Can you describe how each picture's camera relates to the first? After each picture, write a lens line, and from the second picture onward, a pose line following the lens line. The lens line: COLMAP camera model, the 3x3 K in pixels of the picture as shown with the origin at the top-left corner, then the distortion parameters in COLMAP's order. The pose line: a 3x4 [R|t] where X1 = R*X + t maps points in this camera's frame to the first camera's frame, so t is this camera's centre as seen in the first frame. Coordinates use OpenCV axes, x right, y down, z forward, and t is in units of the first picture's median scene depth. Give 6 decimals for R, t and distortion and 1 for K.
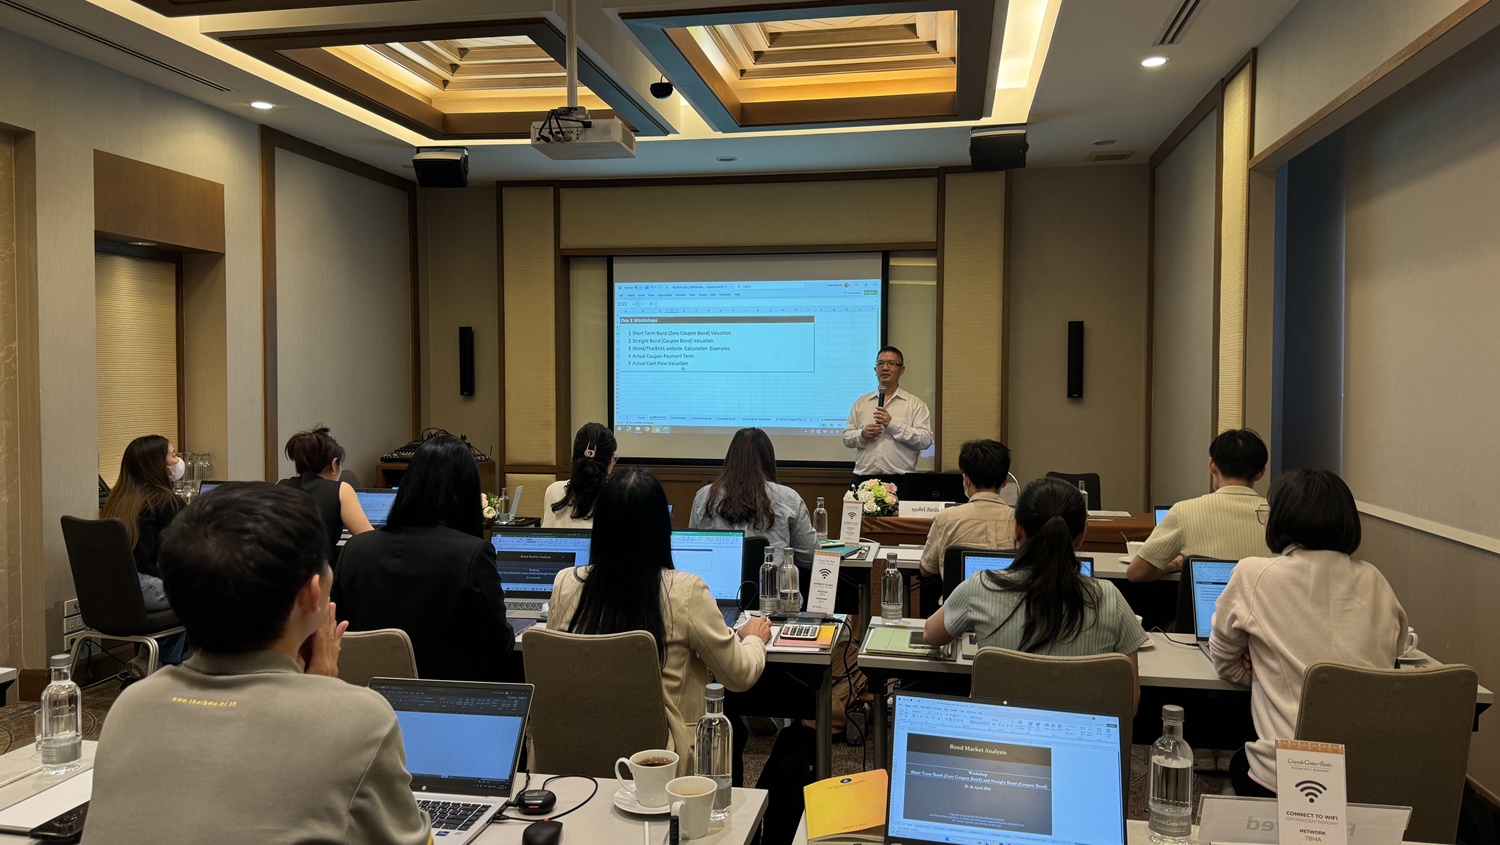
lens RADIAL K [[1058.8, 0, 750.0], [0, 1058.8, 422.5], [0, 0, 1]] dist [0.111441, -0.187539]
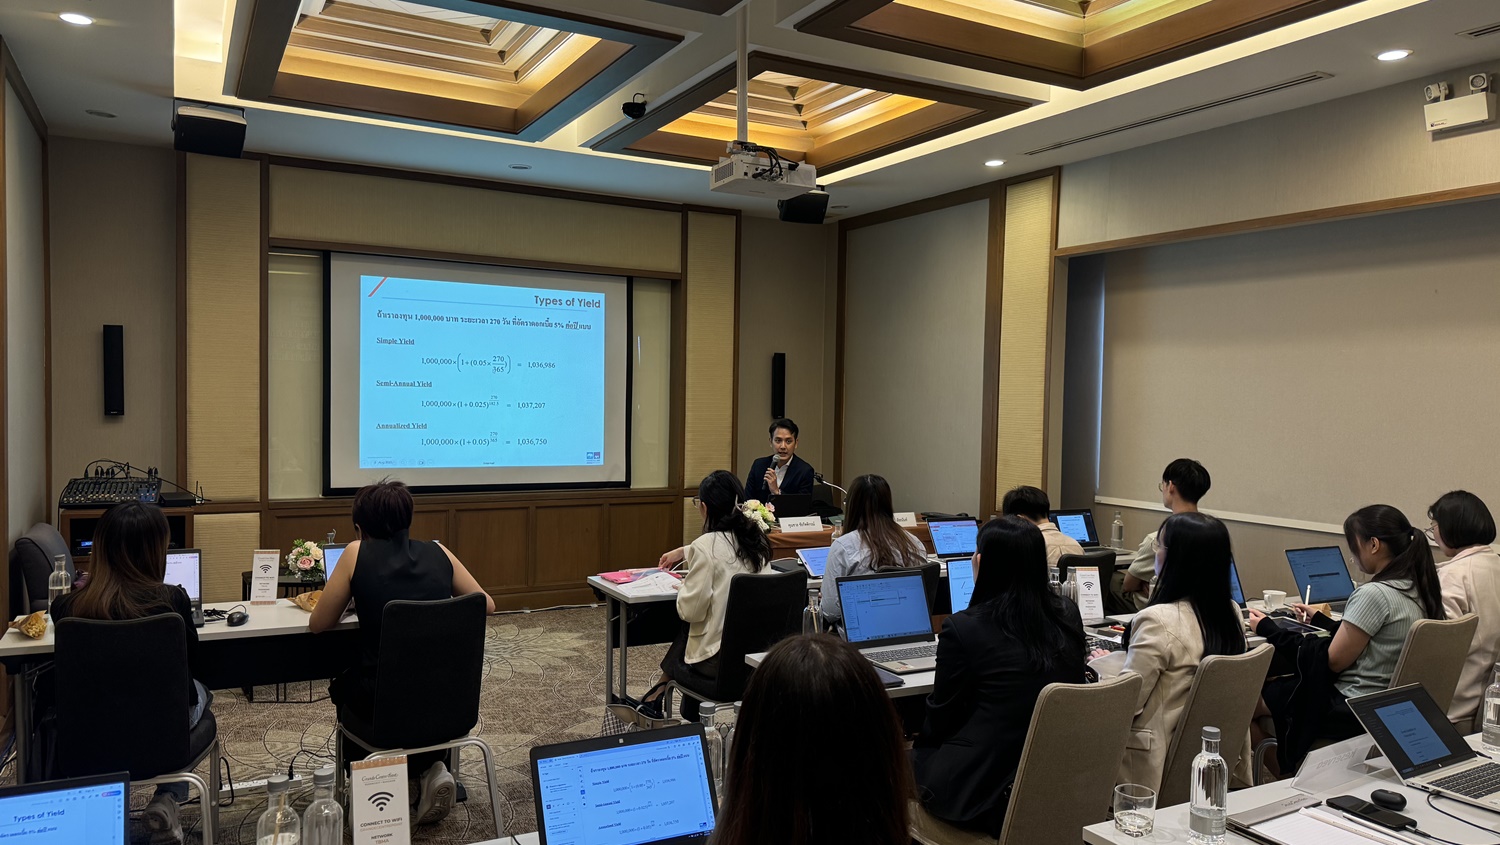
lens RADIAL K [[1064.3, 0, 748.5], [0, 1064.3, 441.2], [0, 0, 1]] dist [0.078327, -0.076498]
pose [[0.771624, -0.016522, 0.635864, -0.525255], [0.005876, 0.999805, 0.018849, -0.024367], [-0.636052, -0.010808, 0.771571, 0.152294]]
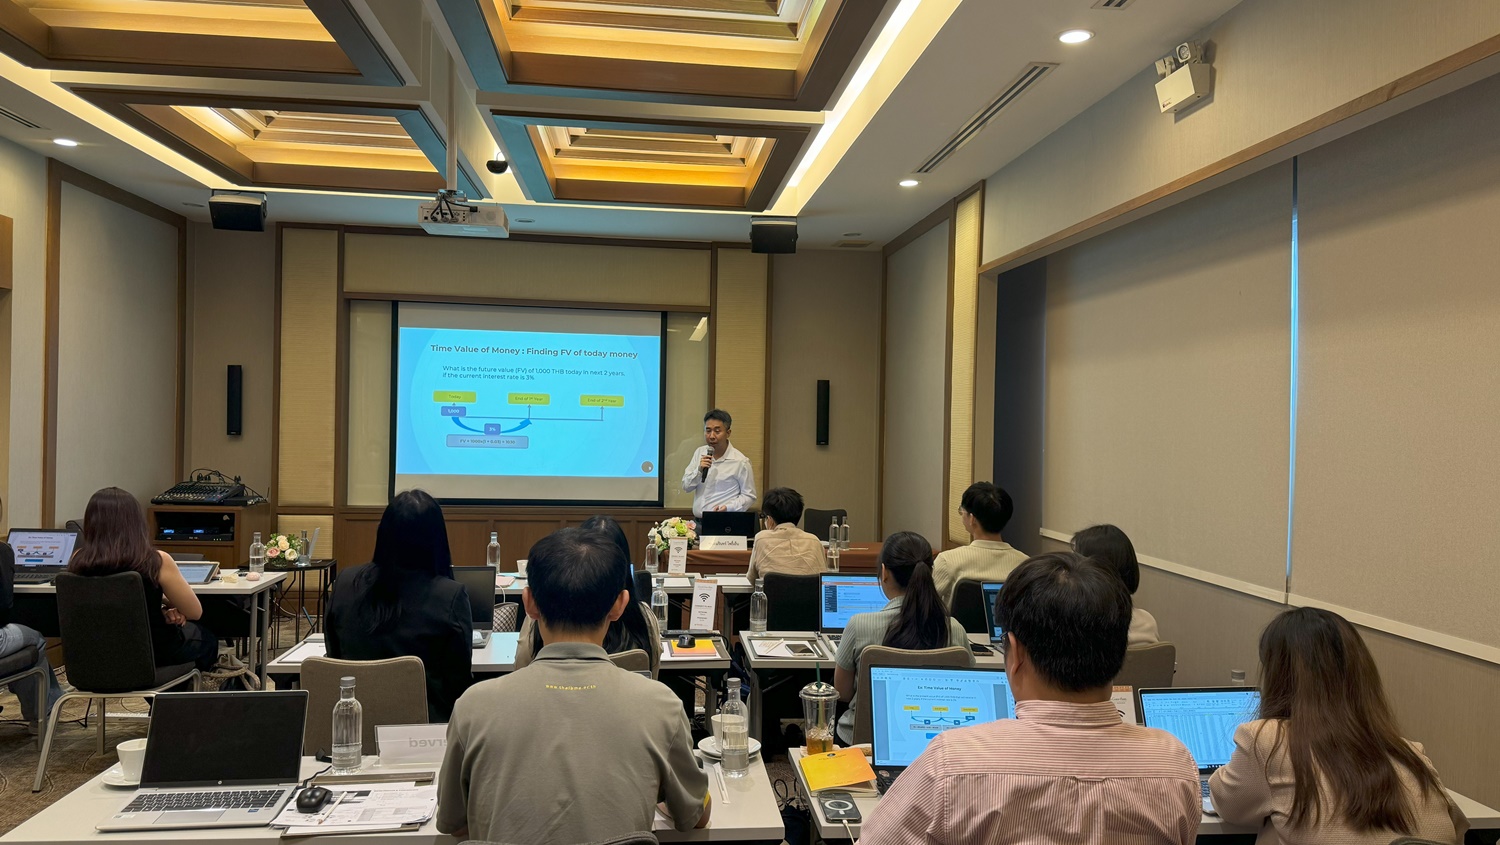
lens RADIAL K [[1058.8, 0, 750.0], [0, 1058.8, 422.5], [0, 0, 1]] dist [0.111441, -0.187539]
pose [[0.958026, 0.016706, 0.286195, -0.121630], [-0.007683, 0.999438, -0.032622, -0.010813], [-0.286579, 0.029054, 0.957616, -0.104954]]
